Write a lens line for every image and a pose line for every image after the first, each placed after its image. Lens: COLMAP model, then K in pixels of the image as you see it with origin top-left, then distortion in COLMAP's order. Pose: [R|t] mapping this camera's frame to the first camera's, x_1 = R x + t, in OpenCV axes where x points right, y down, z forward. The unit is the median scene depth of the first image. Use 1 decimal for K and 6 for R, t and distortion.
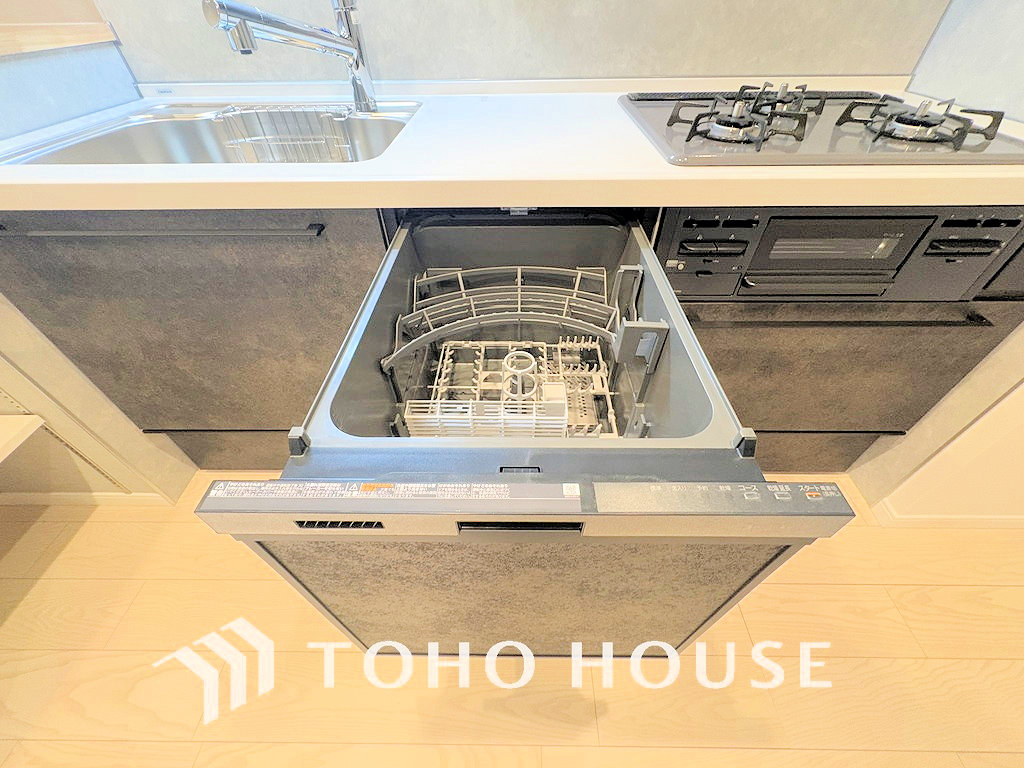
lens RADIAL K [[406.0, 0, 512.0], [0, 406.0, 384.0], [0, 0, 1]] dist [0.000510, 0.000153]
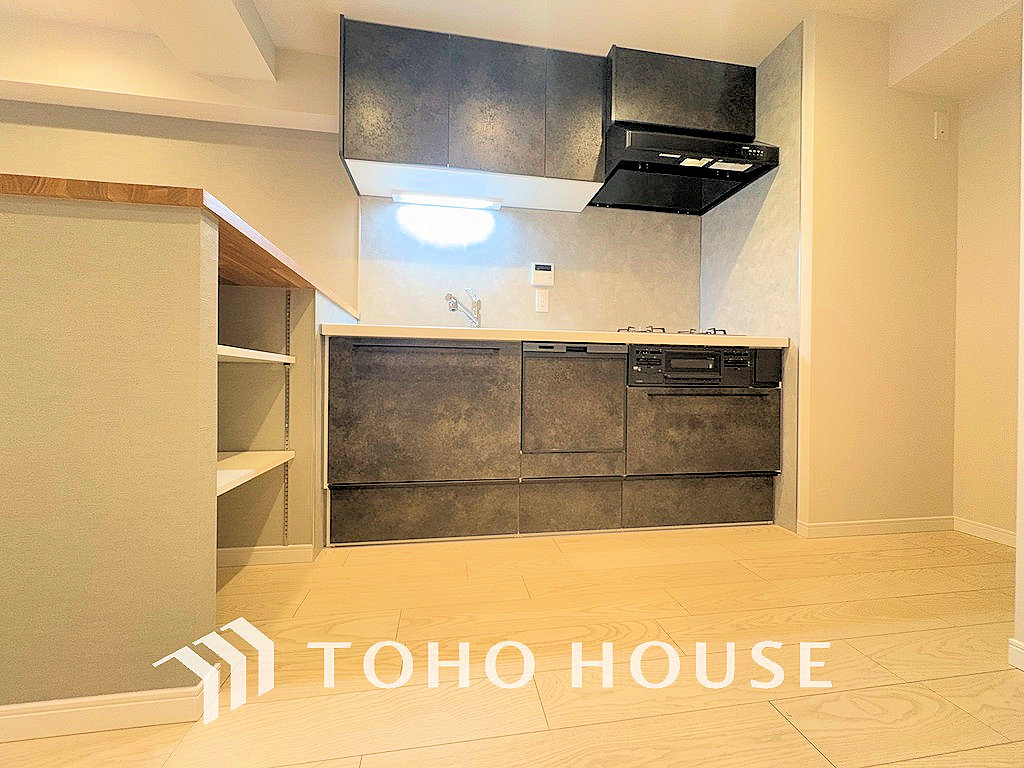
lens RADIAL K [[406.0, 0, 512.0], [0, 406.0, 384.0], [0, 0, 1]] dist [0.000510, 0.000153]
pose [[0.984052, 0.017376, 0.177030, -0.721266], [0.111277, 0.716305, -0.688857, 1.285853], [-0.138777, 0.697571, 0.702948, -0.511884]]
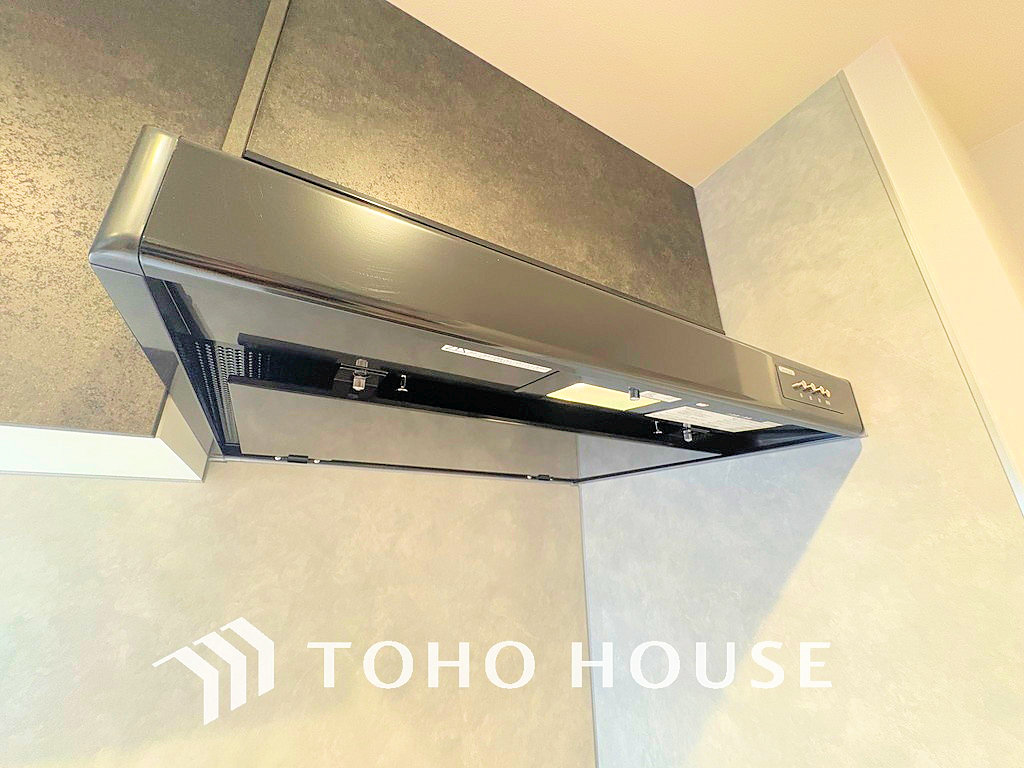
lens RADIAL K [[406.0, 0, 512.0], [0, 406.0, 384.0], [0, 0, 1]] dist [0.000510, 0.000153]
pose [[0.855283, 0.186518, 0.483427, 0.434803], [0.361174, 0.454383, -0.814303, -0.913457], [-0.371543, 0.871061, 0.321261, -0.004097]]
